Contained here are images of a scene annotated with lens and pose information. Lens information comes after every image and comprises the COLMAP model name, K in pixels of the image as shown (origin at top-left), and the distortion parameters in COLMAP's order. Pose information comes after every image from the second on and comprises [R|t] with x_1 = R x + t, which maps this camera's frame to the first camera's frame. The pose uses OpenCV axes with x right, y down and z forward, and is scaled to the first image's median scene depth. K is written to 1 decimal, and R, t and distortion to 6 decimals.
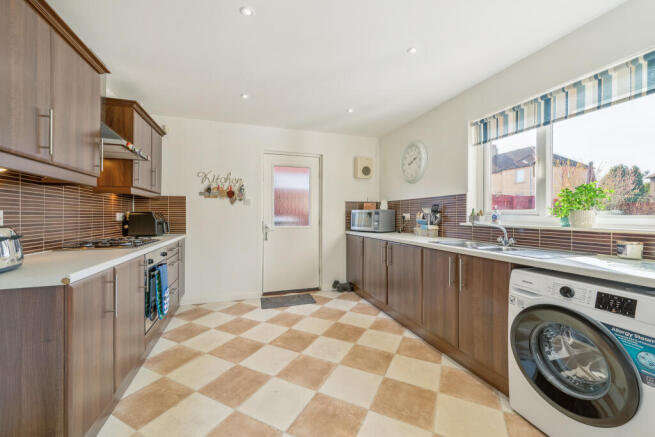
lens RADIAL K [[256.6, 0, 328.8], [0, 256.6, 214.9], [0, 0, 1]] dist [0.000798, 0.000450]
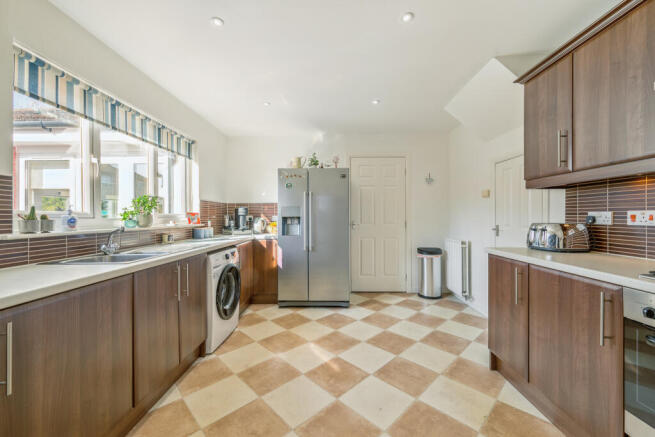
lens RADIAL K [[256.6, 0, 331.2], [0, 256.6, 216.6], [0, 0, 1]] dist [0.000798, 0.000450]
pose [[-0.941878, 0.006598, 0.335890, -0.209833], [0.007202, 0.999974, 0.000553, 0.000597], [-0.335878, 0.002940, -0.941901, 1.134714]]
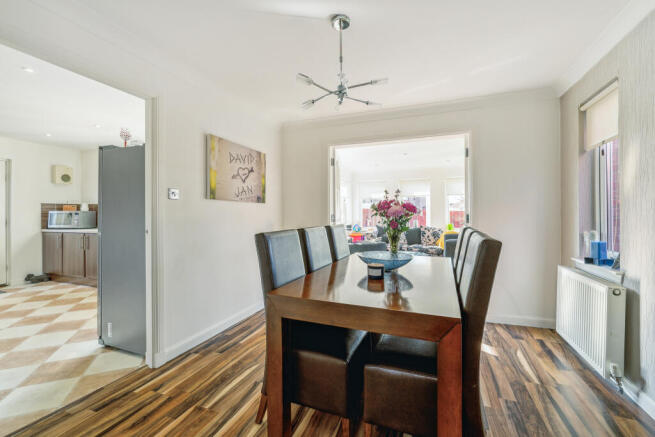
lens RADIAL K [[280.9, 0, 329.0], [0, 280.9, 215.2], [0, 0, 1]] dist [-0.001943, -0.000294]
pose [[0.632487, -0.002652, 0.774566, -0.125889], [0.005572, 0.999984, -0.001126, 0.012765], [-0.774551, 0.005028, 0.632492, -1.079946]]
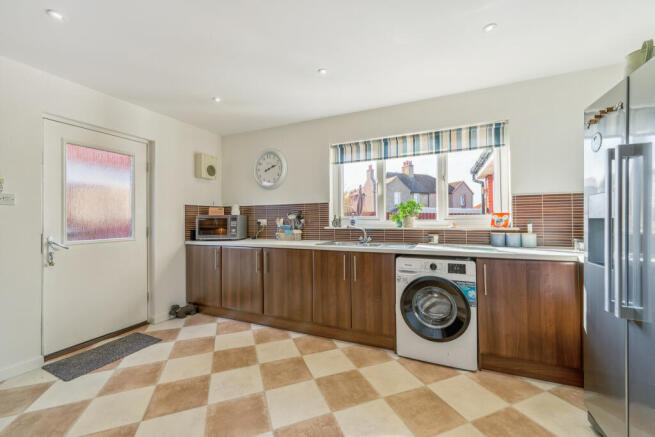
lens RADIAL K [[256.6, 0, 325.6], [0, 256.6, 217.4], [0, 0, 1]] dist [0.000798, 0.000450]
pose [[0.679016, 0.000633, 0.734123, -0.325230], [0.007999, 0.999934, -0.008261, -0.002665], [-0.734080, 0.011481, 0.678966, 0.171547]]
